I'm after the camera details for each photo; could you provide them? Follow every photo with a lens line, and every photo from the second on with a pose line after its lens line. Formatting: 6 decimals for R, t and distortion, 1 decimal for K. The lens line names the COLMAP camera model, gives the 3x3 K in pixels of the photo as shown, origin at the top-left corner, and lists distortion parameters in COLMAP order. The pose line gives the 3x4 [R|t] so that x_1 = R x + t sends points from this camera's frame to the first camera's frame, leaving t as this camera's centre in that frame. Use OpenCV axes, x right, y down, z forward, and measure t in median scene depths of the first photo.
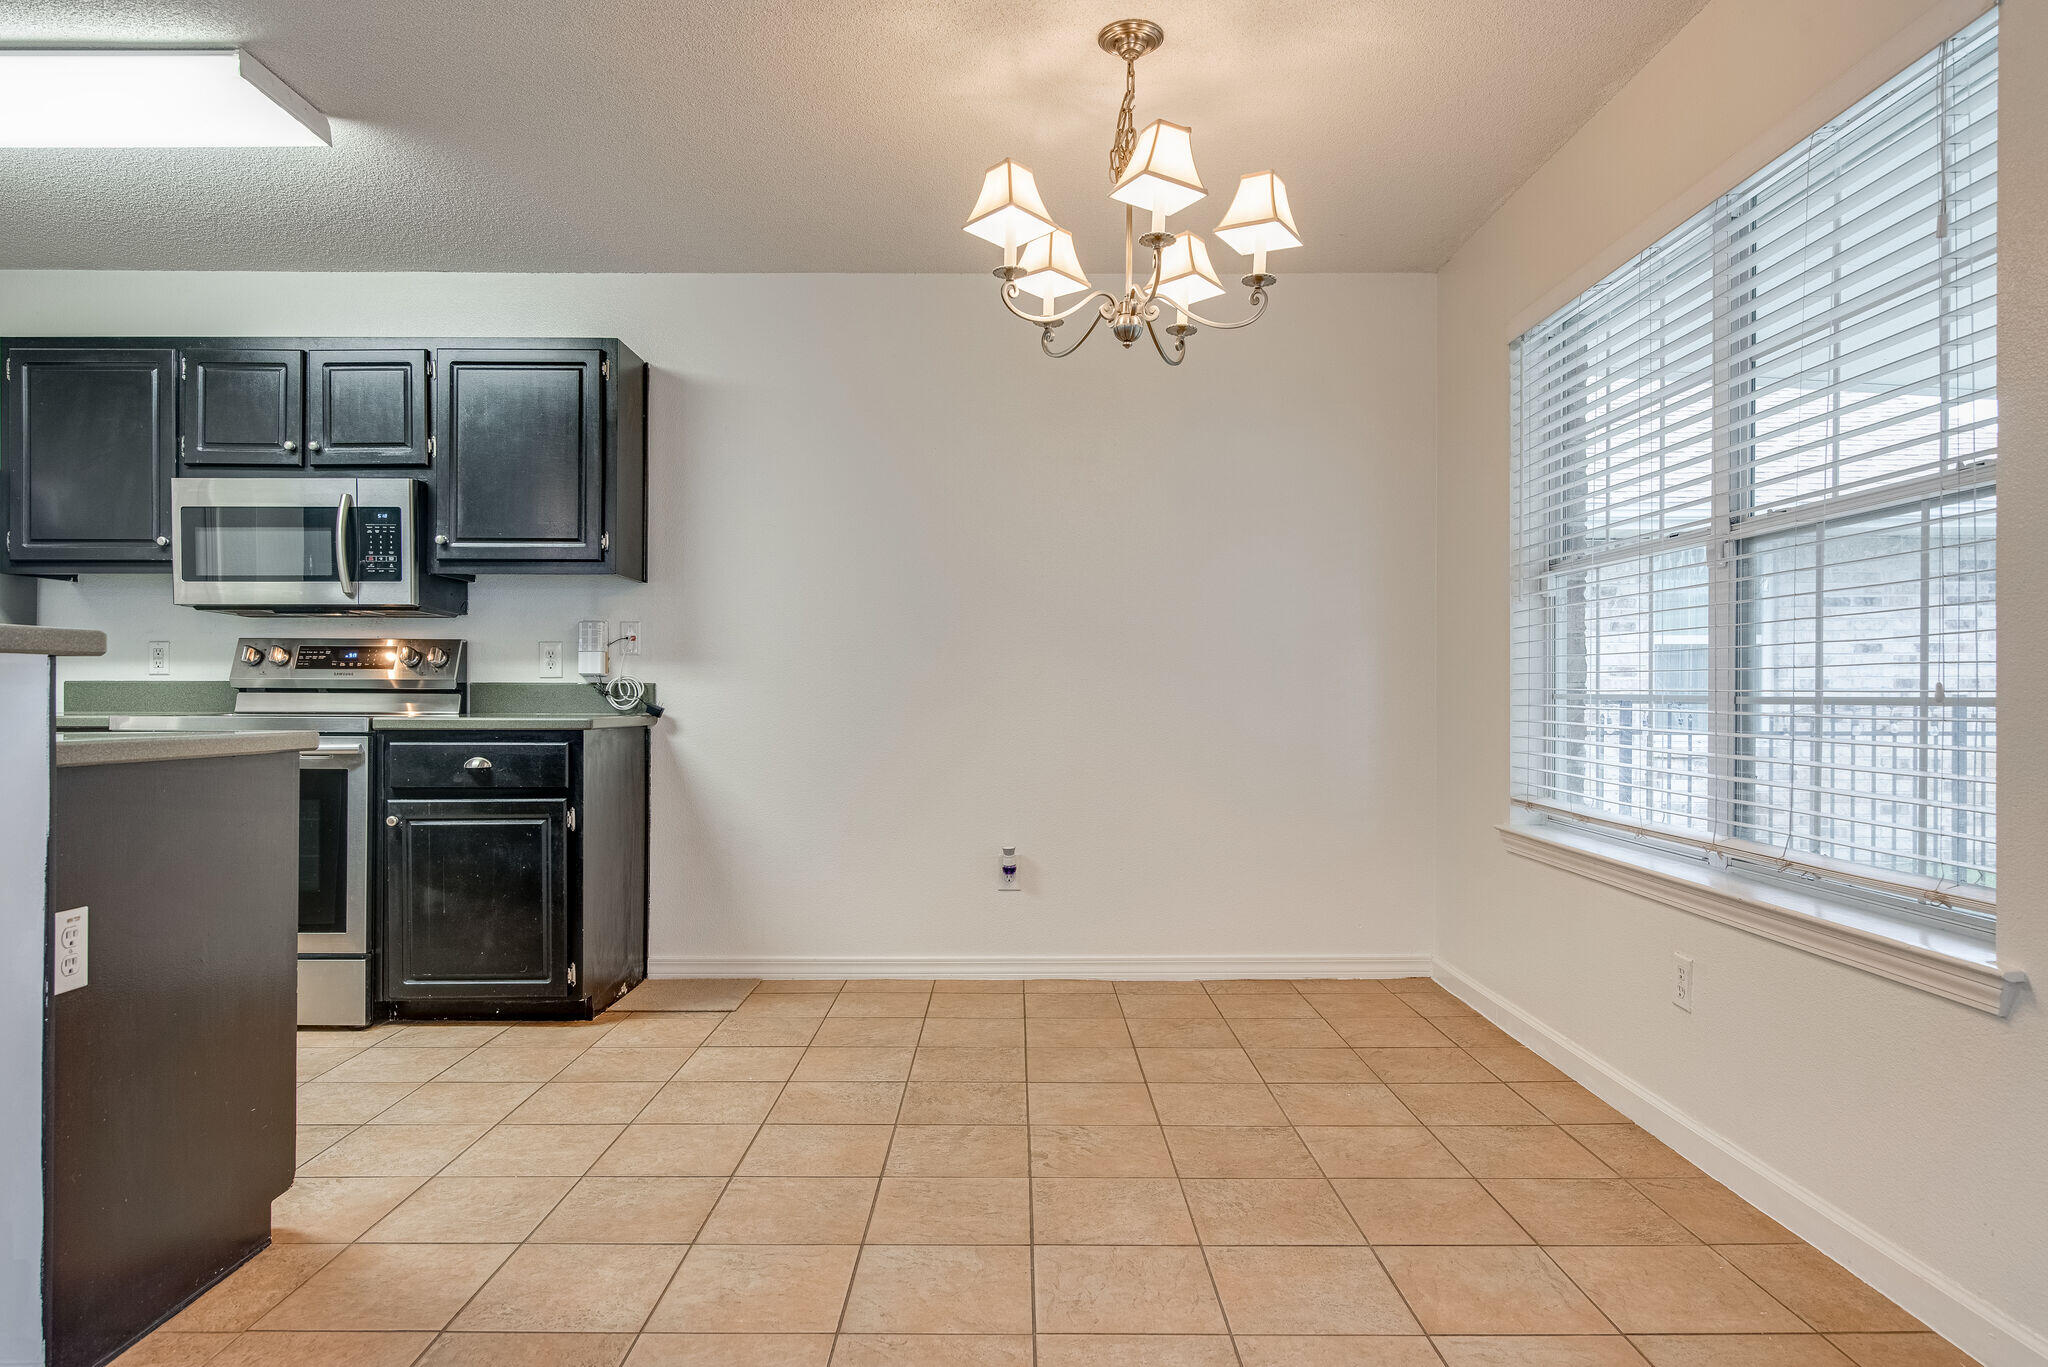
lens RADIAL K [[1196.5, 0, 1013.7], [0, 1196.5, 702.3], [0, 0, 1]] dist [0.008273, -0.000566]
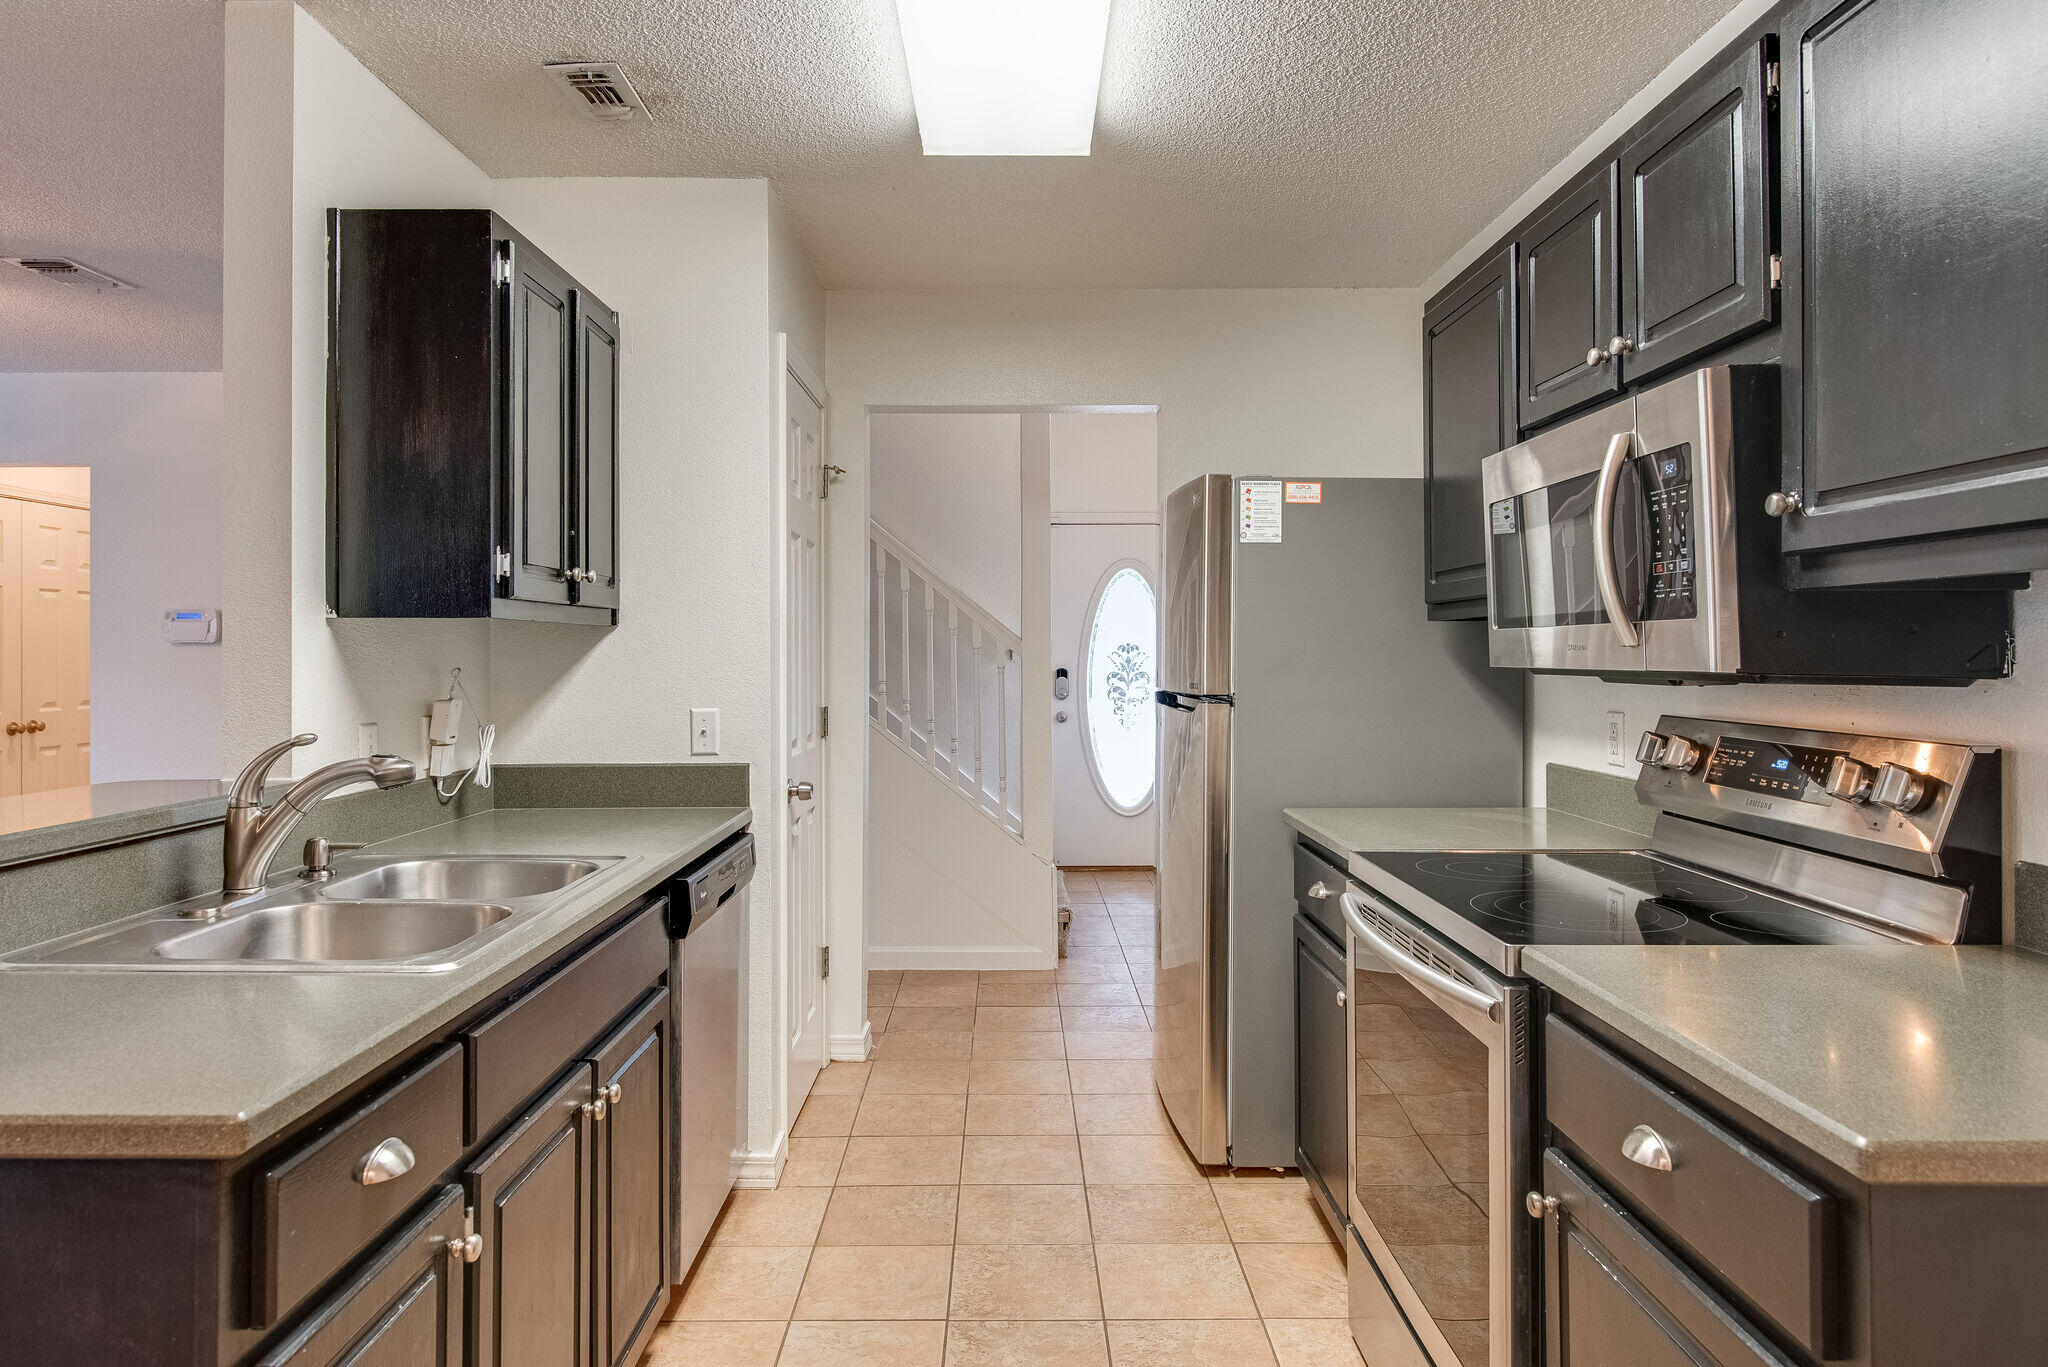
lens RADIAL K [[1247.1, 0, 1025.9], [0, 1247.1, 650.5], [0, 0, 1]] dist [-0.000381, -0.000250]
pose [[0.015737, -0.006326, -0.999856, -0.077994], [-0.009929, 0.999930, -0.006483, -0.083359], [0.999827, 0.010030, 0.015673, 0.751008]]
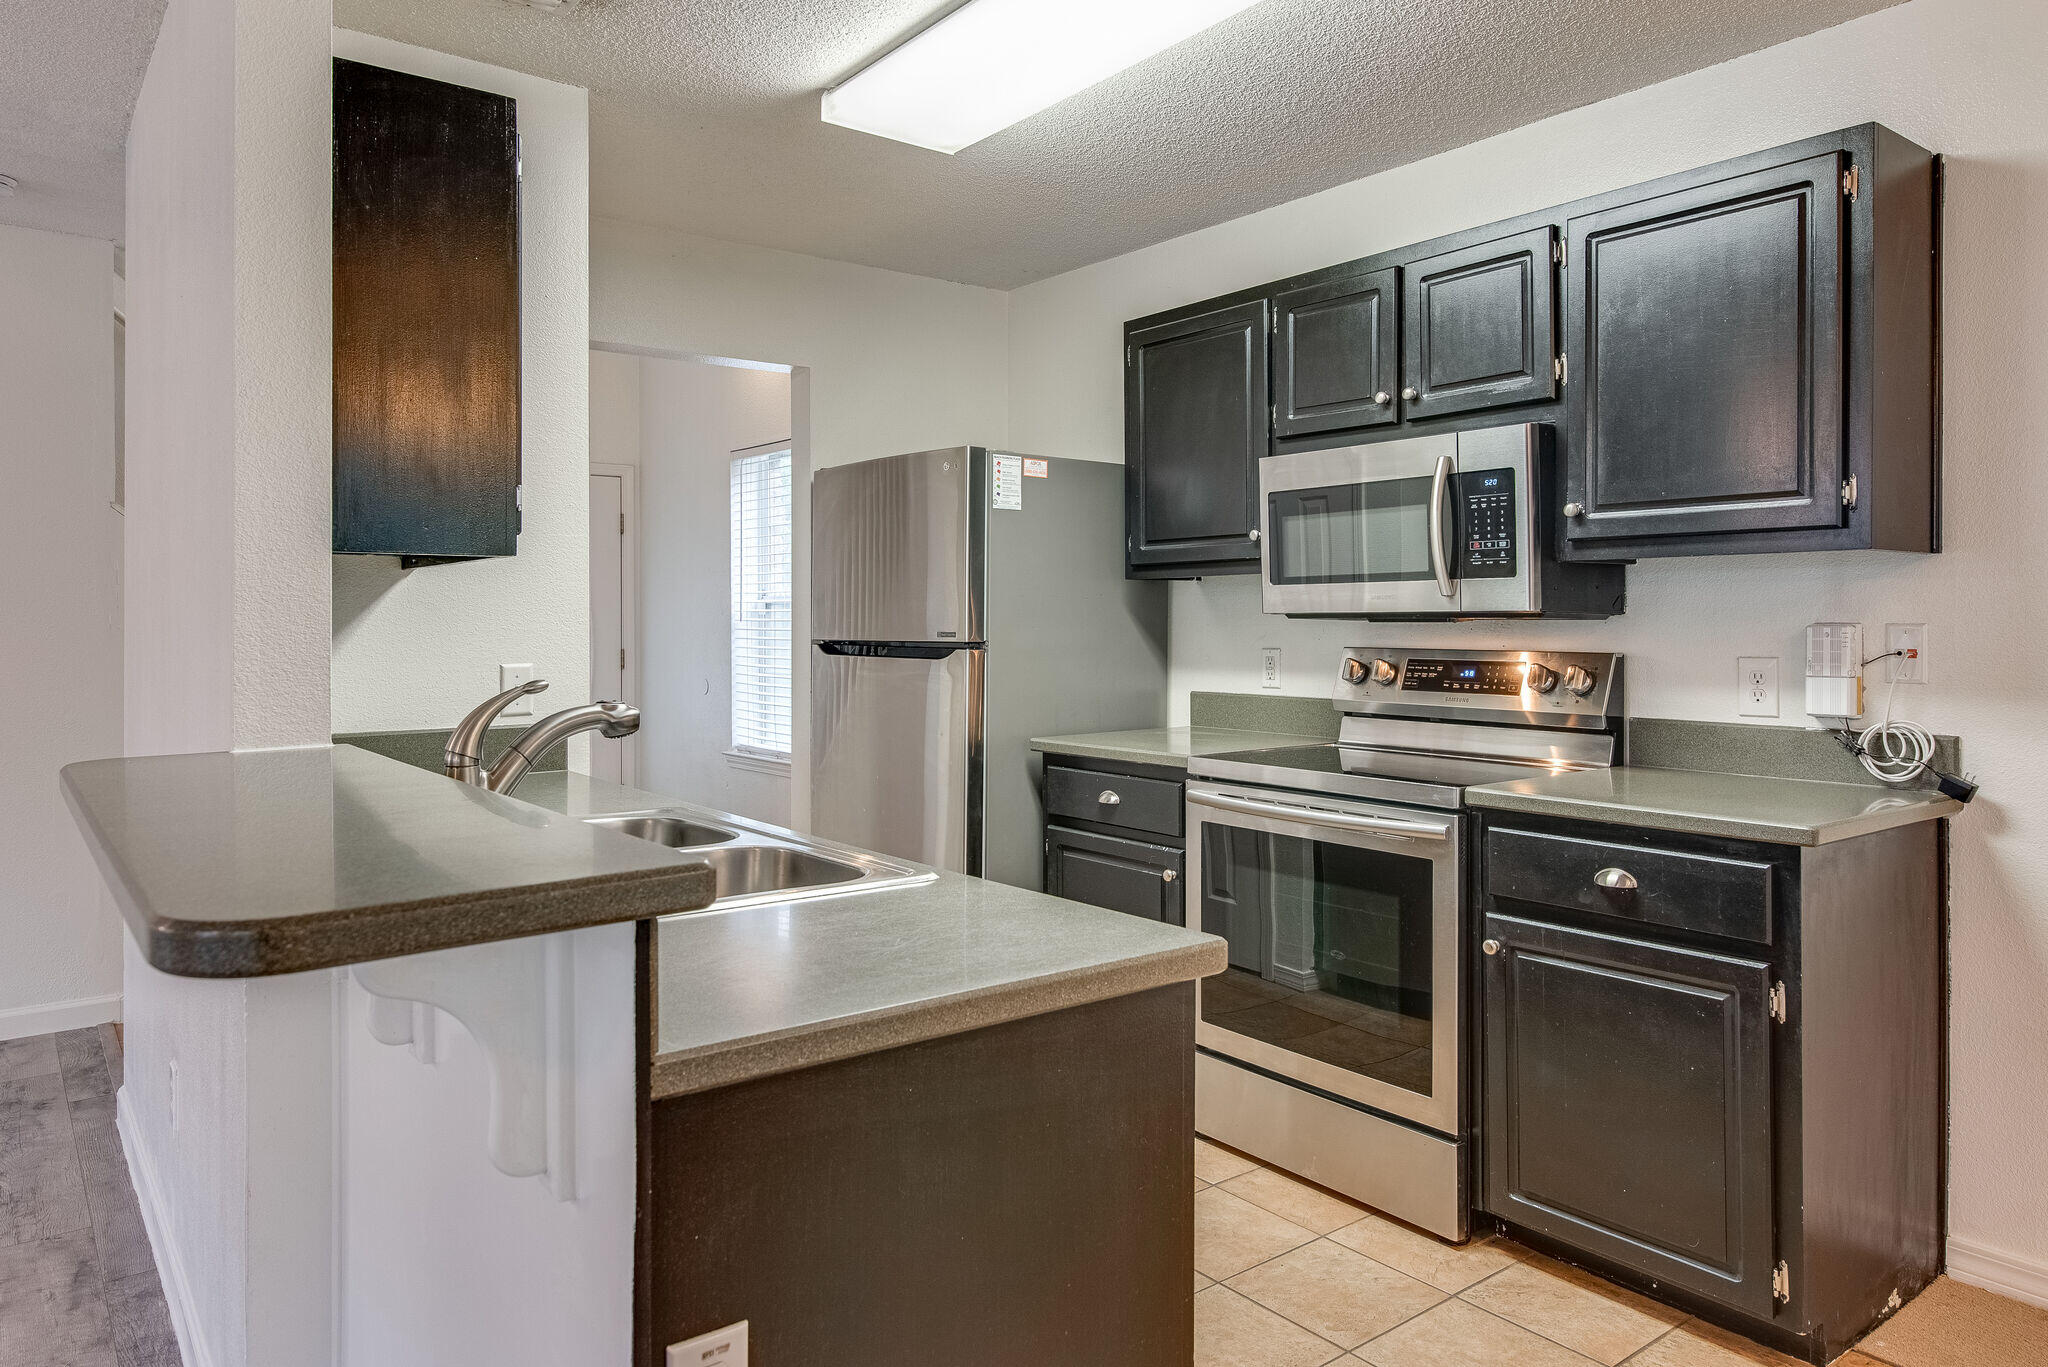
lens RADIAL K [[1345.5, 0, 1017.5], [0, 1345.5, 618.5], [0, 0, 1]] dist [0.003304, 0.000769]
pose [[0.611425, -0.005731, -0.791282, -0.082834], [-0.002440, 0.999955, -0.009128, -0.069131], [0.791299, 0.007512, 0.611384, 0.312990]]
